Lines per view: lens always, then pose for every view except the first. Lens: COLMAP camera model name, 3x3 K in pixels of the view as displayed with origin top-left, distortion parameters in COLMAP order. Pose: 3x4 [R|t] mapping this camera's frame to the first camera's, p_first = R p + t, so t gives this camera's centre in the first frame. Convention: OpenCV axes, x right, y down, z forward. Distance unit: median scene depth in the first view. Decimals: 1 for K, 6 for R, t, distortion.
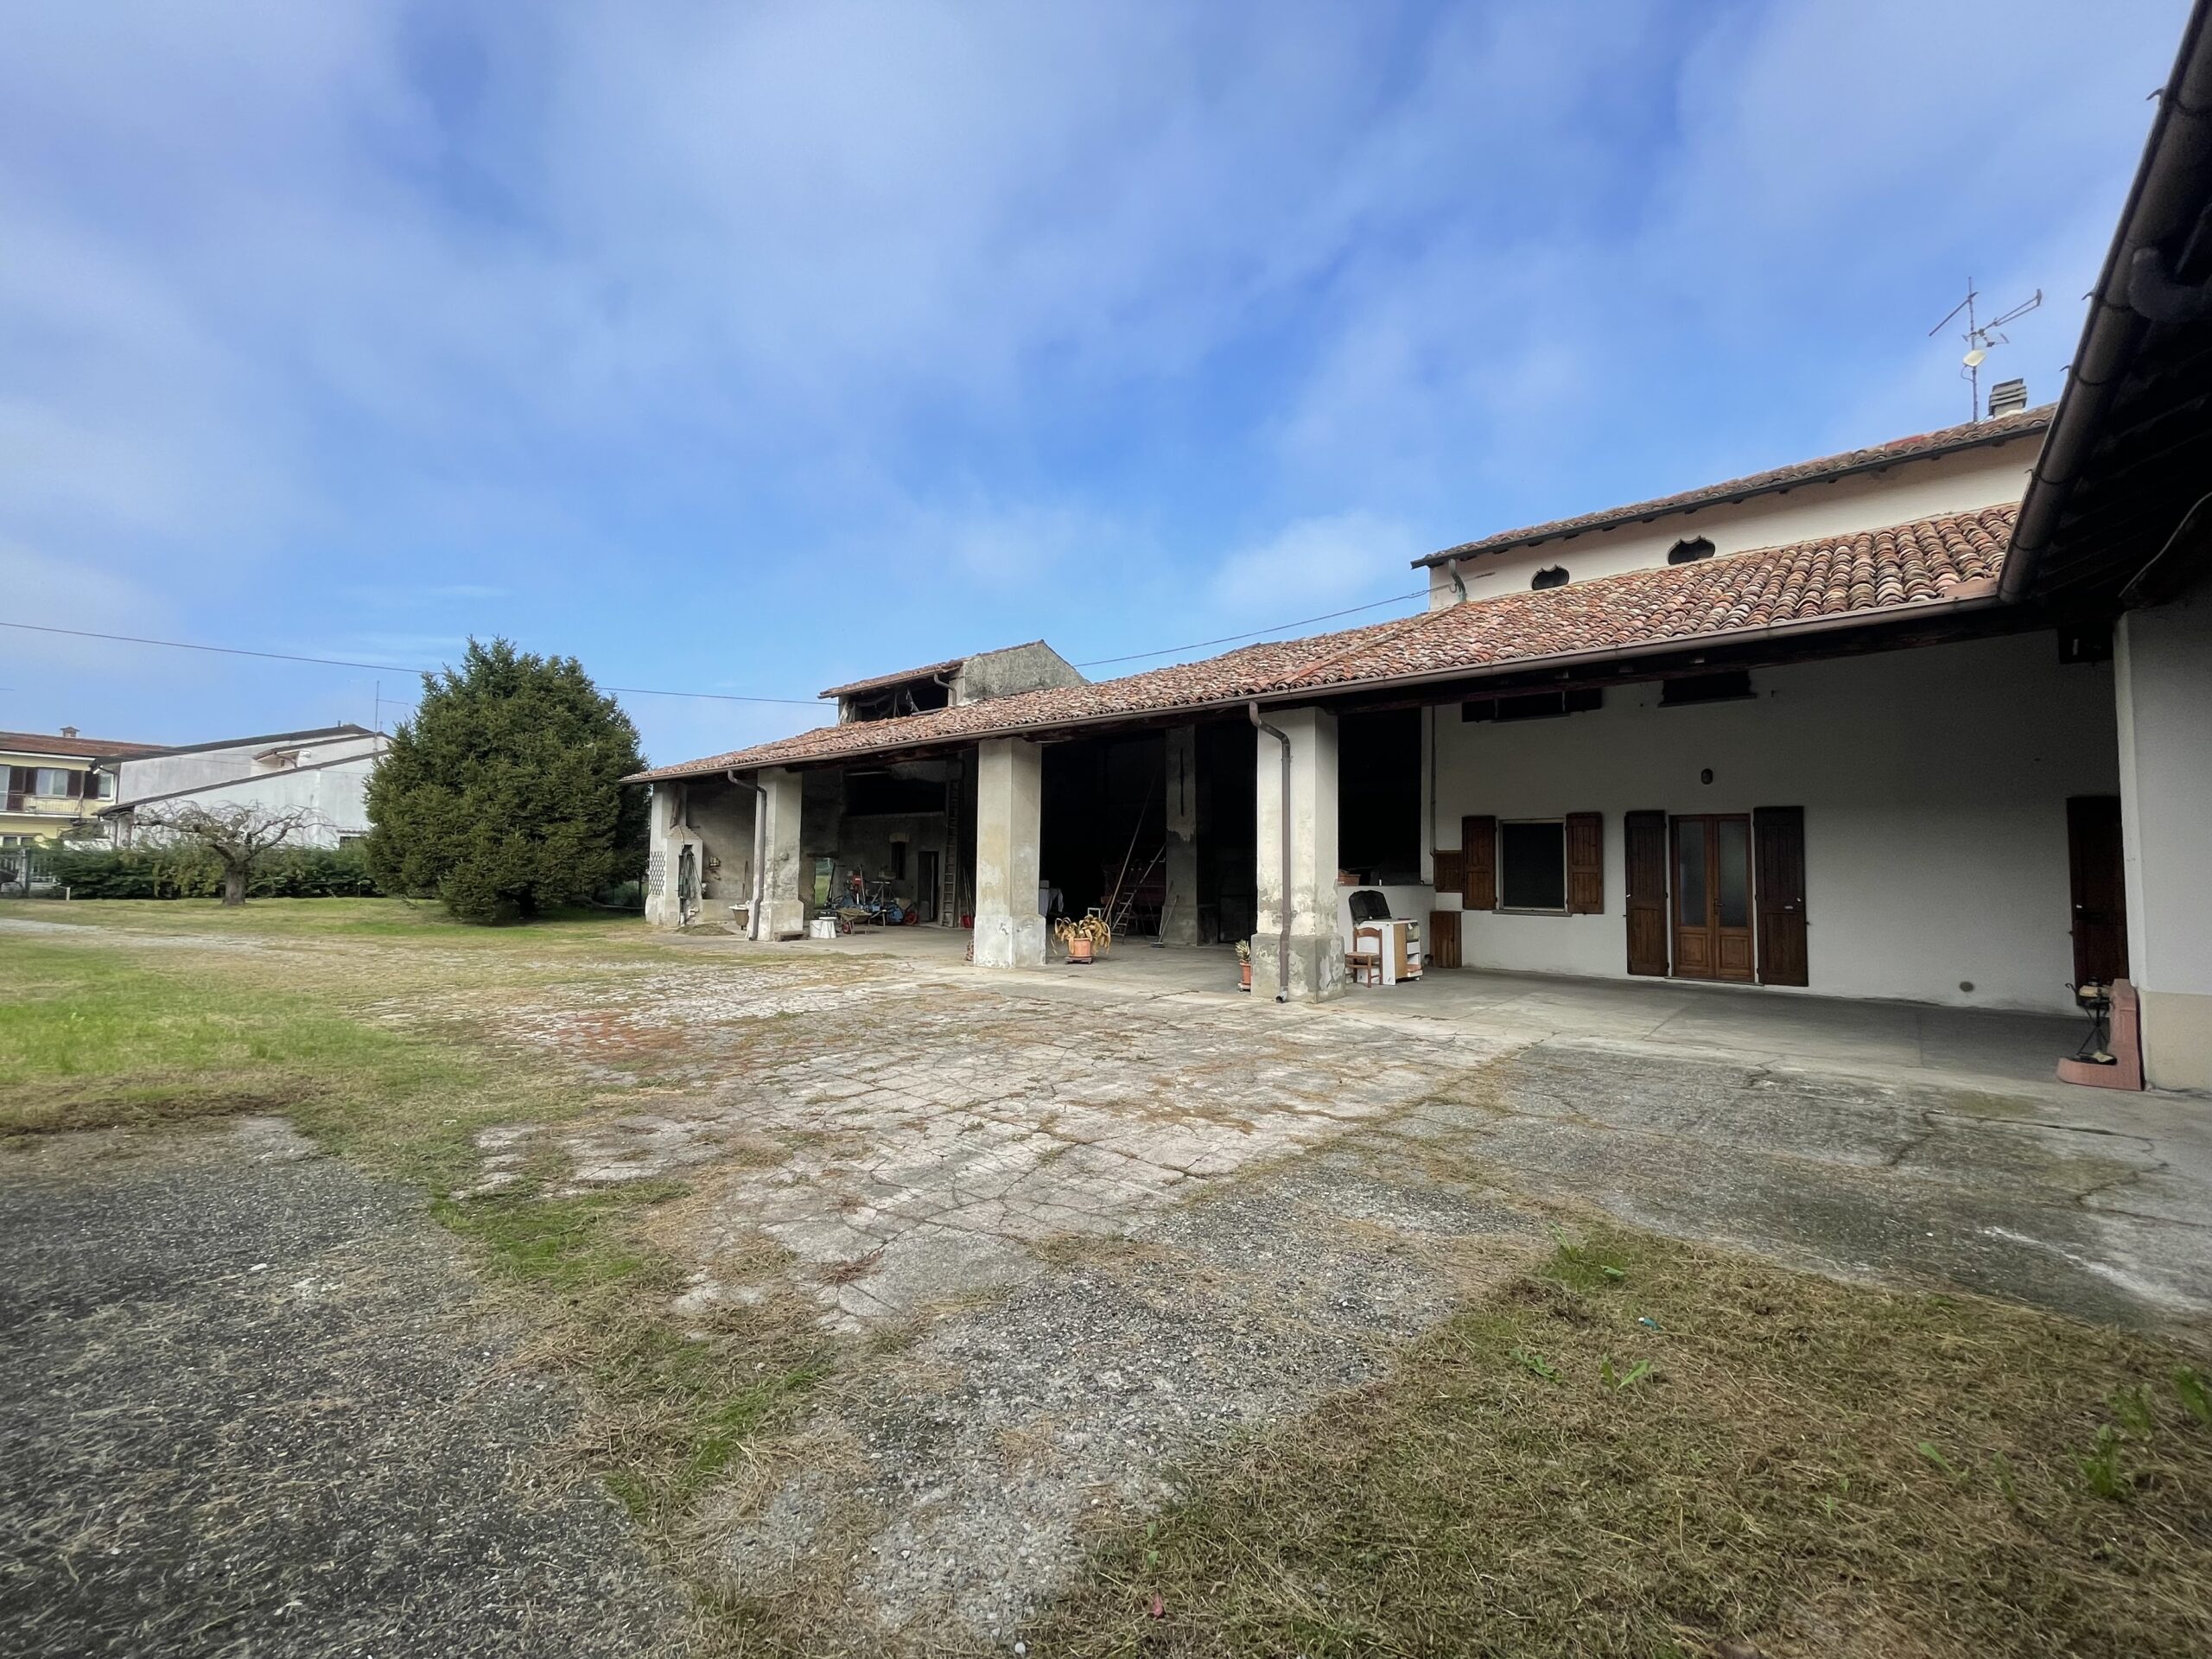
lens RADIAL K [[892.1, 0, 1101.1], [0, 892.1, 818.8], [0, 0, 1]] dist [-0.003666, 0.001525]
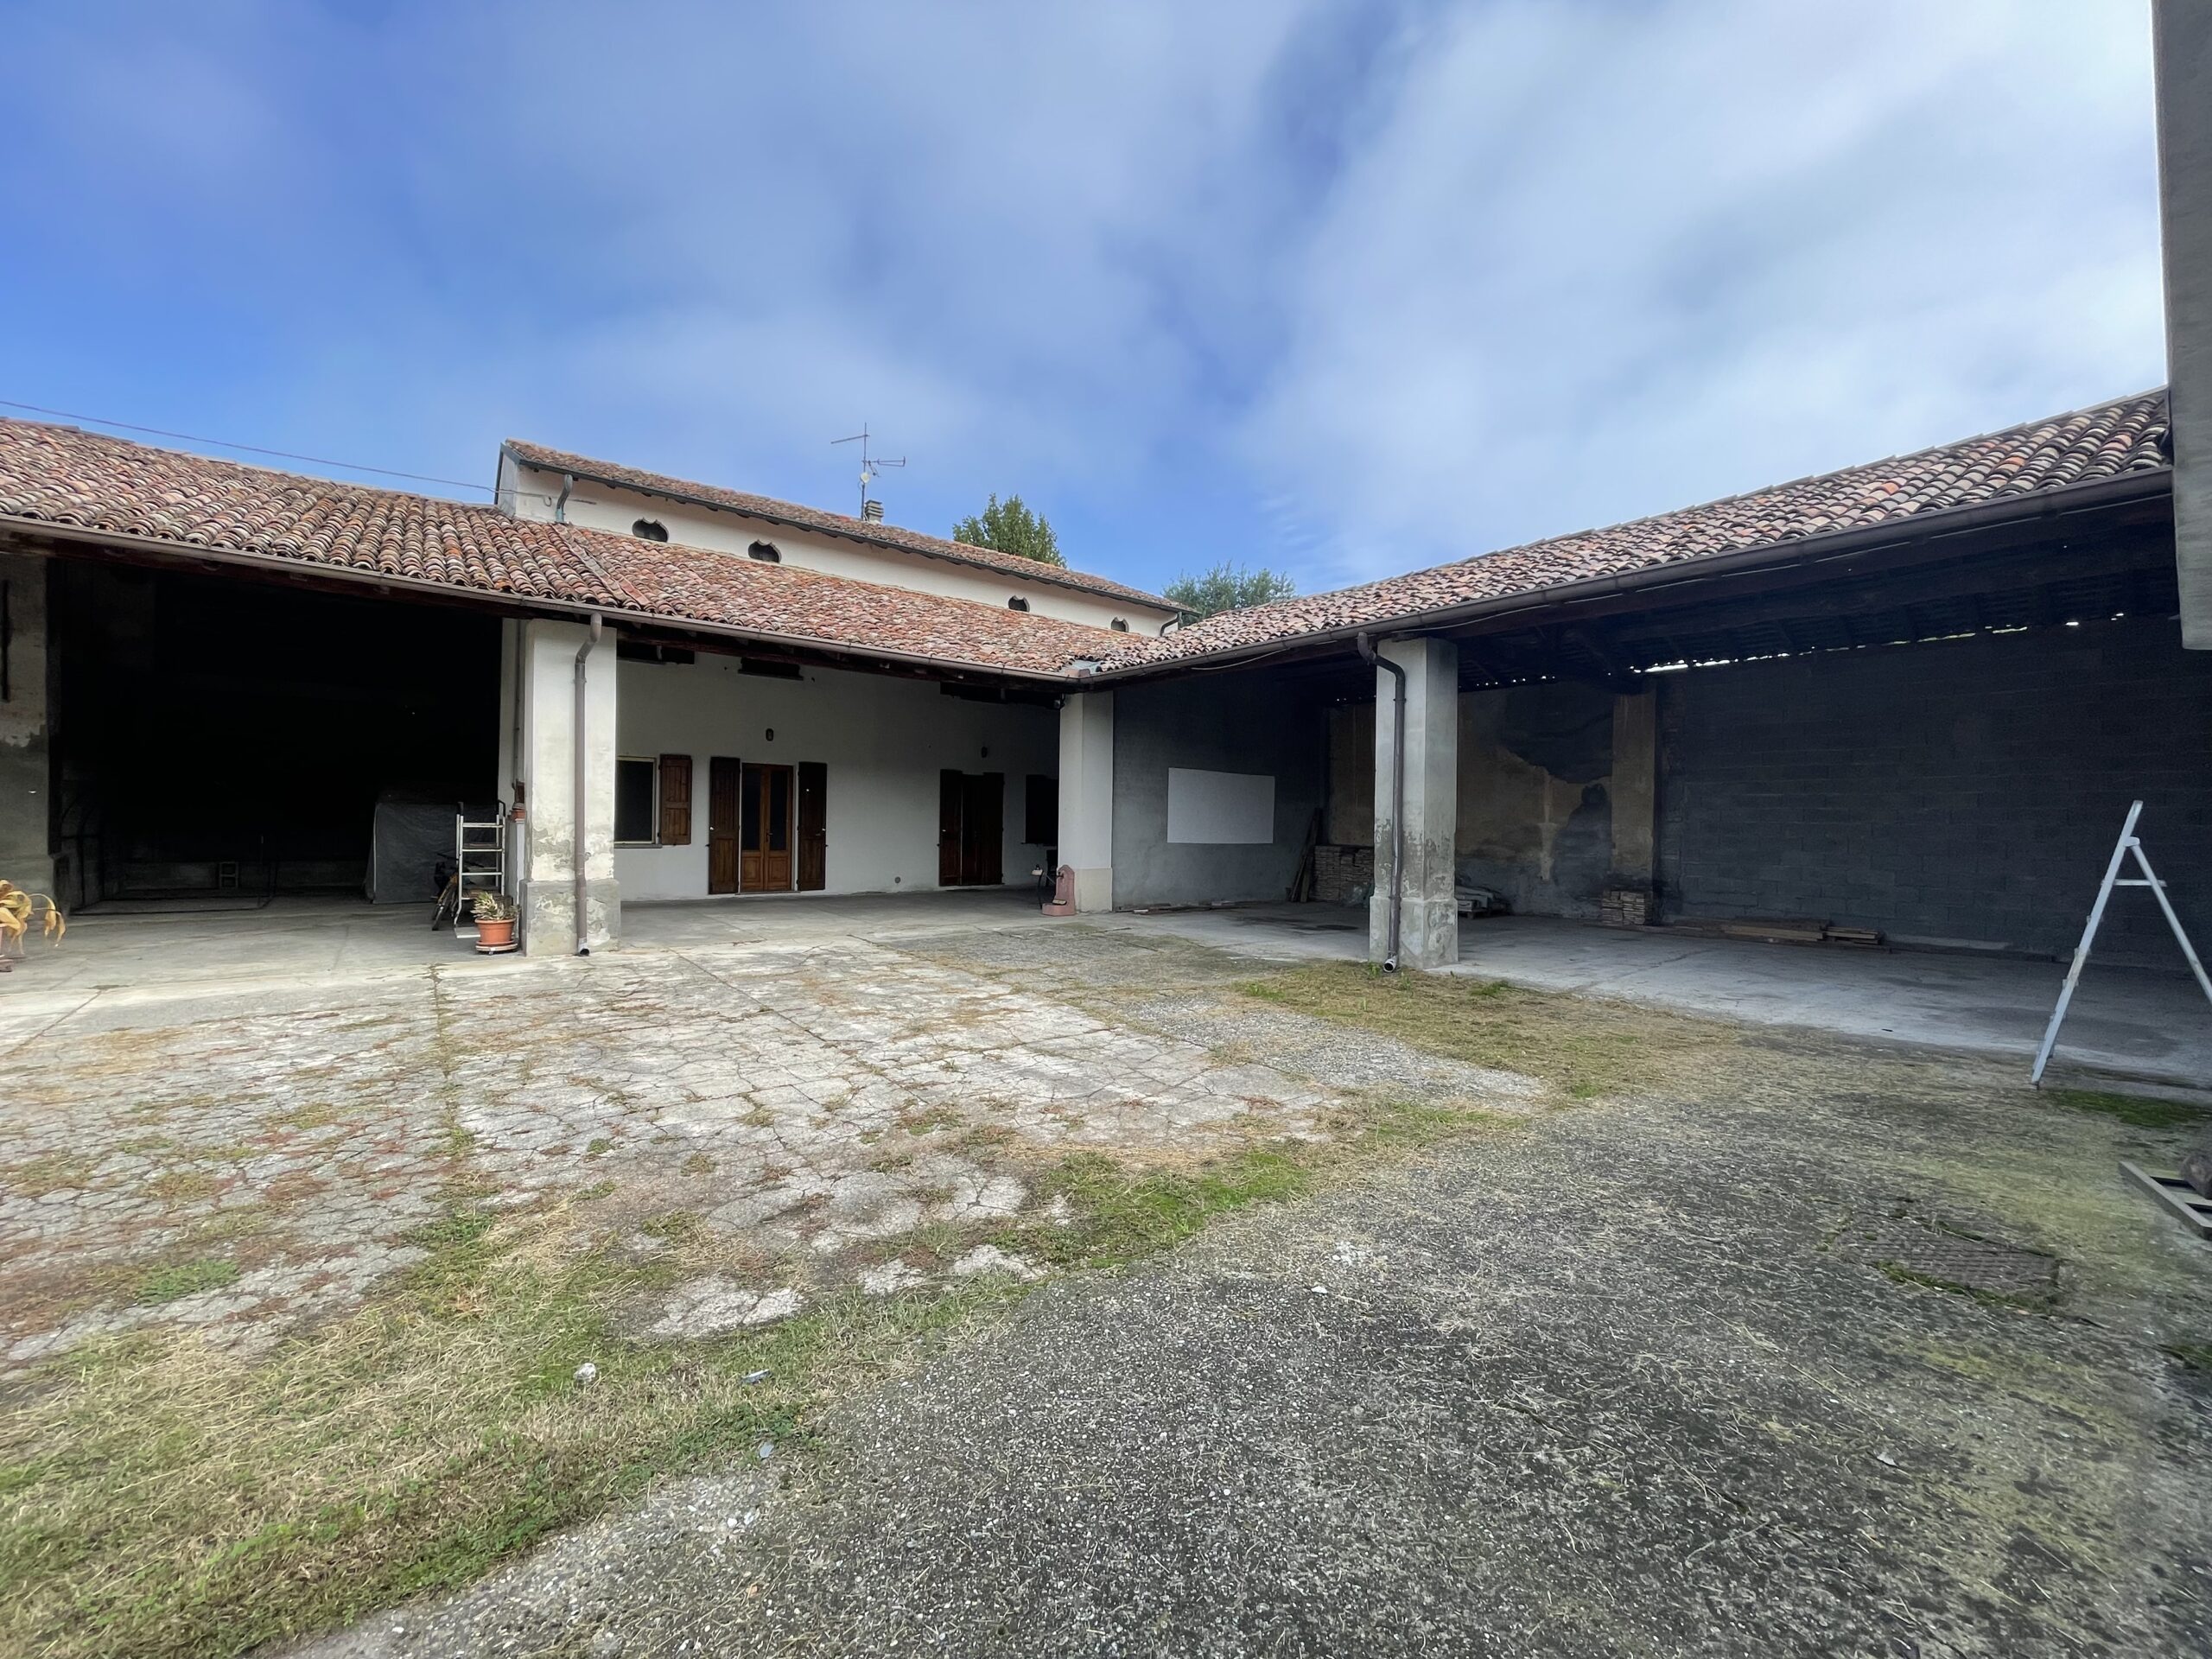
lens RADIAL K [[892.1, 0, 1099.7], [0, 892.1, 827.0], [0, 0, 1]] dist [-0.003666, 0.001525]
pose [[0.175293, -0.016924, 0.984371, -0.587689], [-0.073869, 0.996808, 0.030292, 0.012527], [-0.981741, -0.078025, 0.173483, 0.350579]]
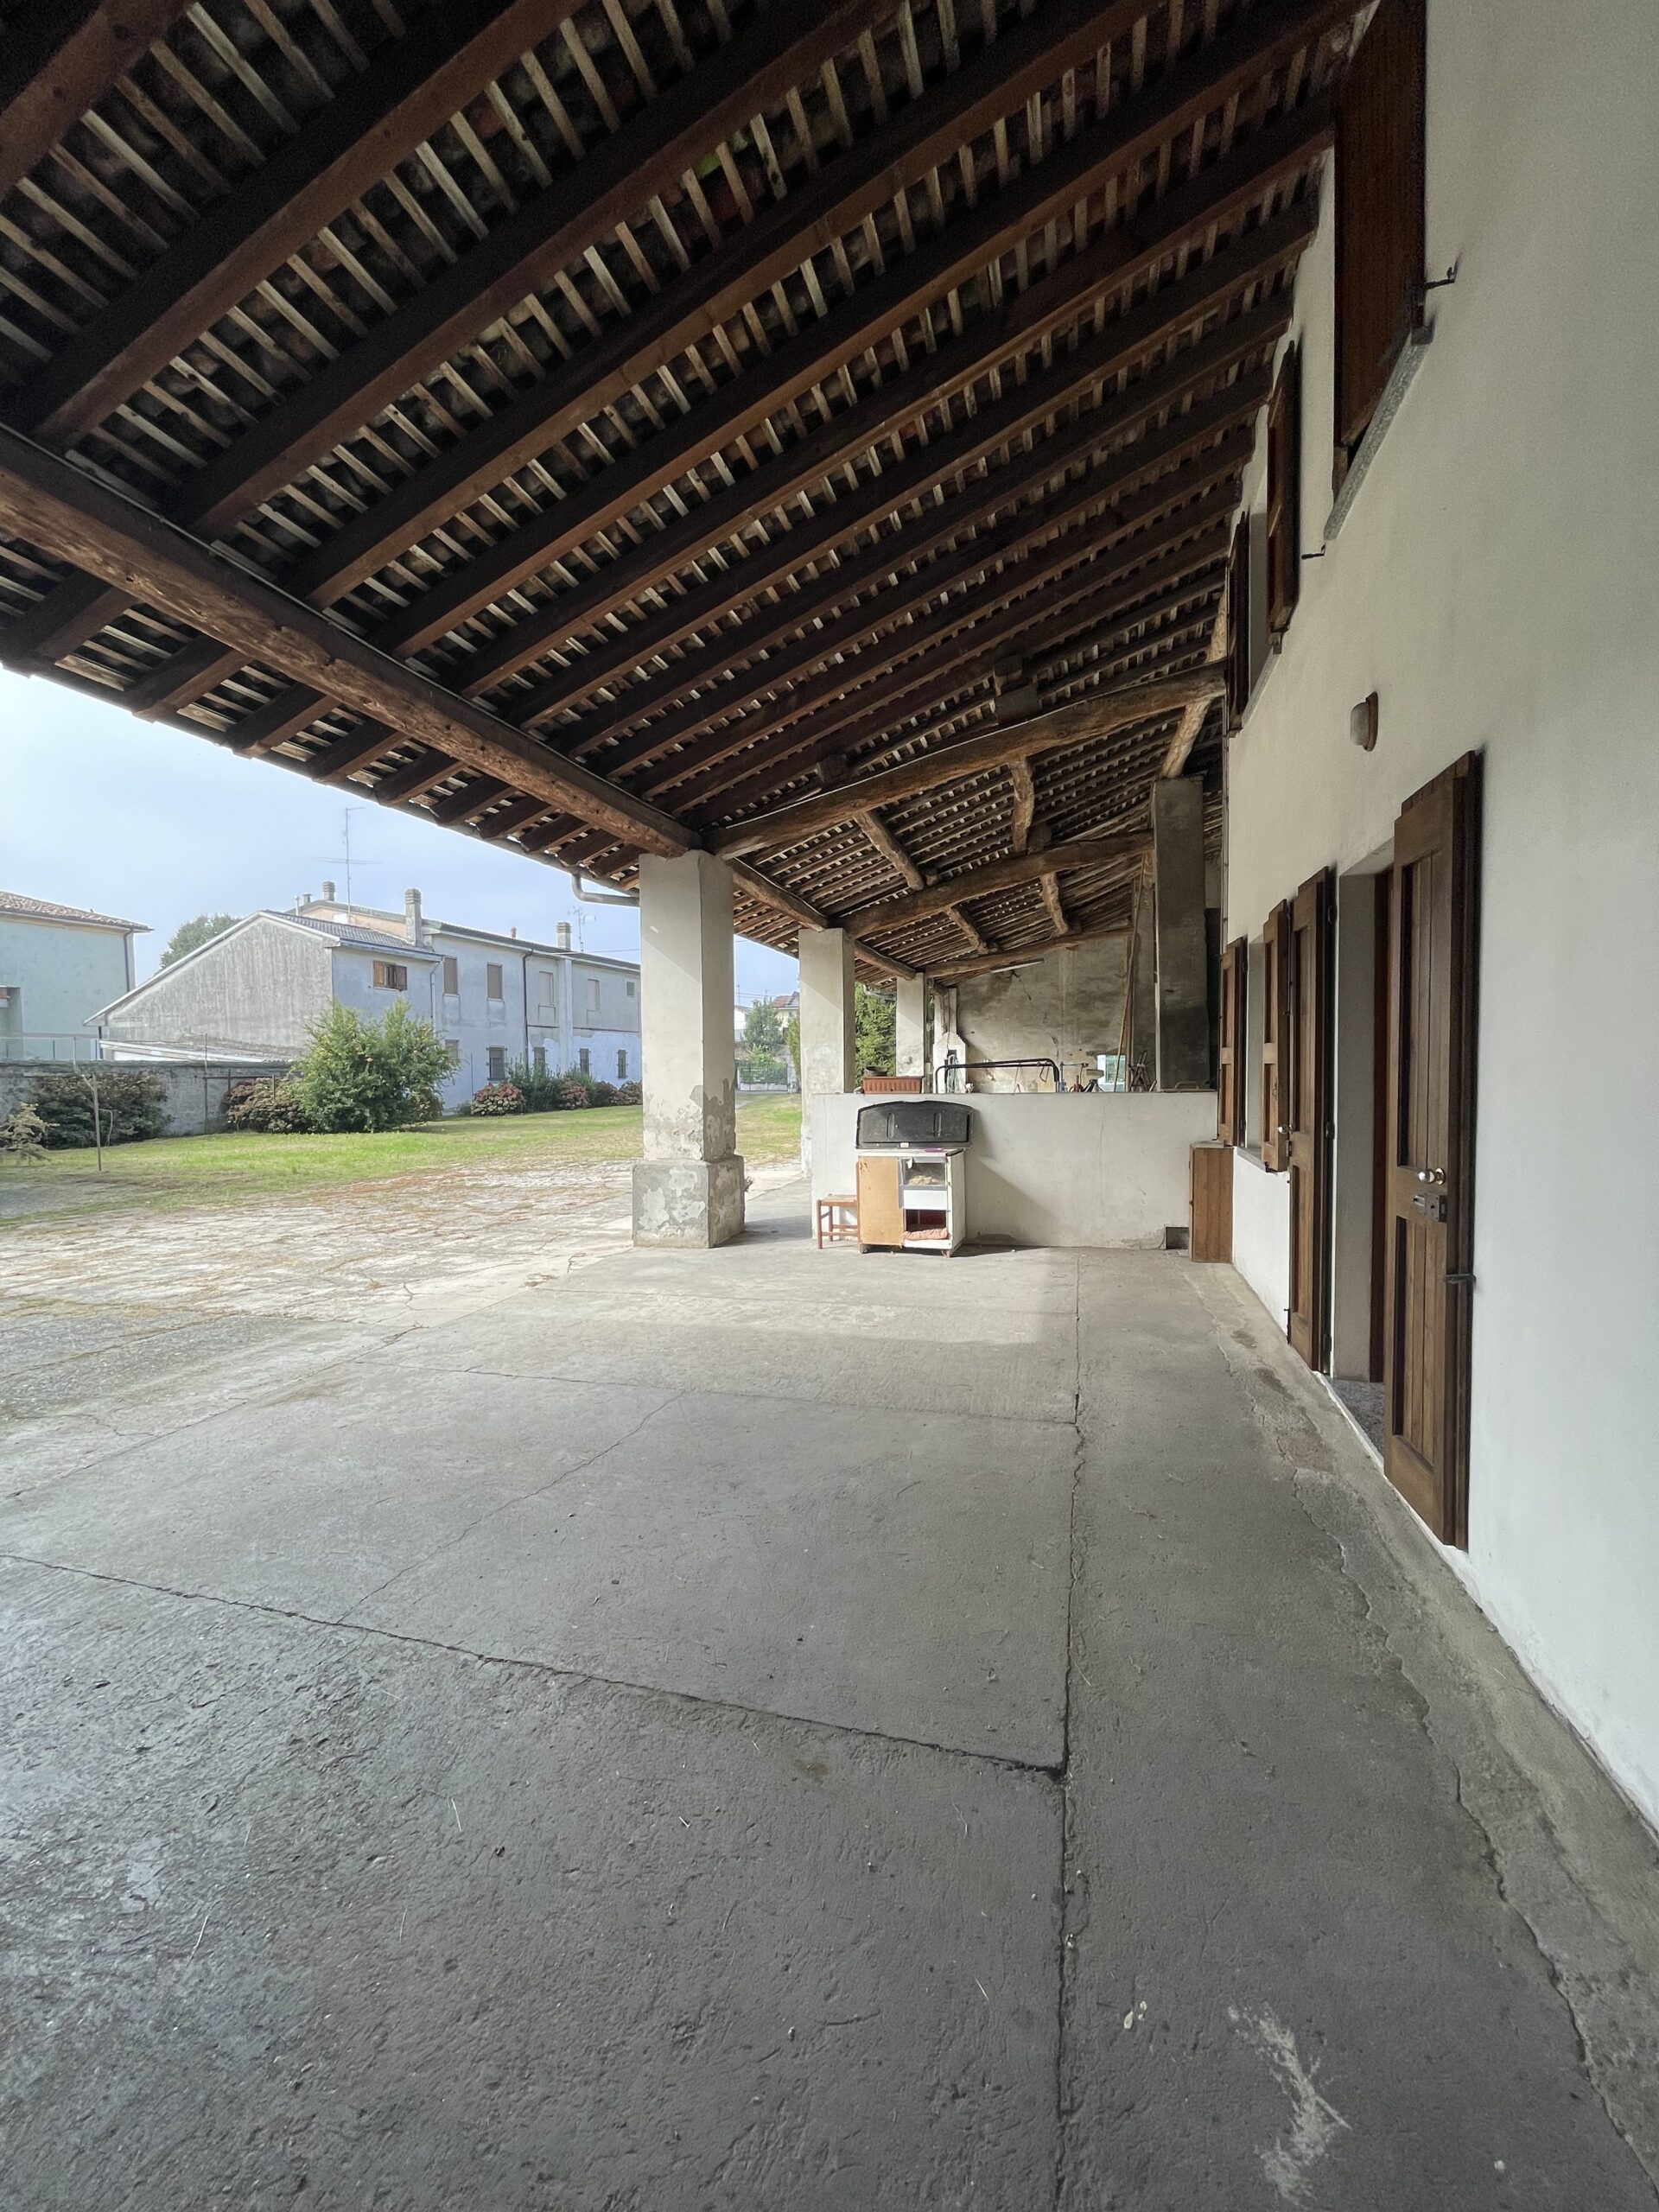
lens RADIAL K [[892.1, 0, 834.2], [0, 892.1, 1103.5], [0, 0, 1]] dist [-0.003666, 0.001525]
pose [[0.425828, 0.017607, -0.904633, 1.013749], [0.073008, 0.995882, 0.053749, 0.054383], [0.901854, -0.088933, 0.422789, 0.834519]]
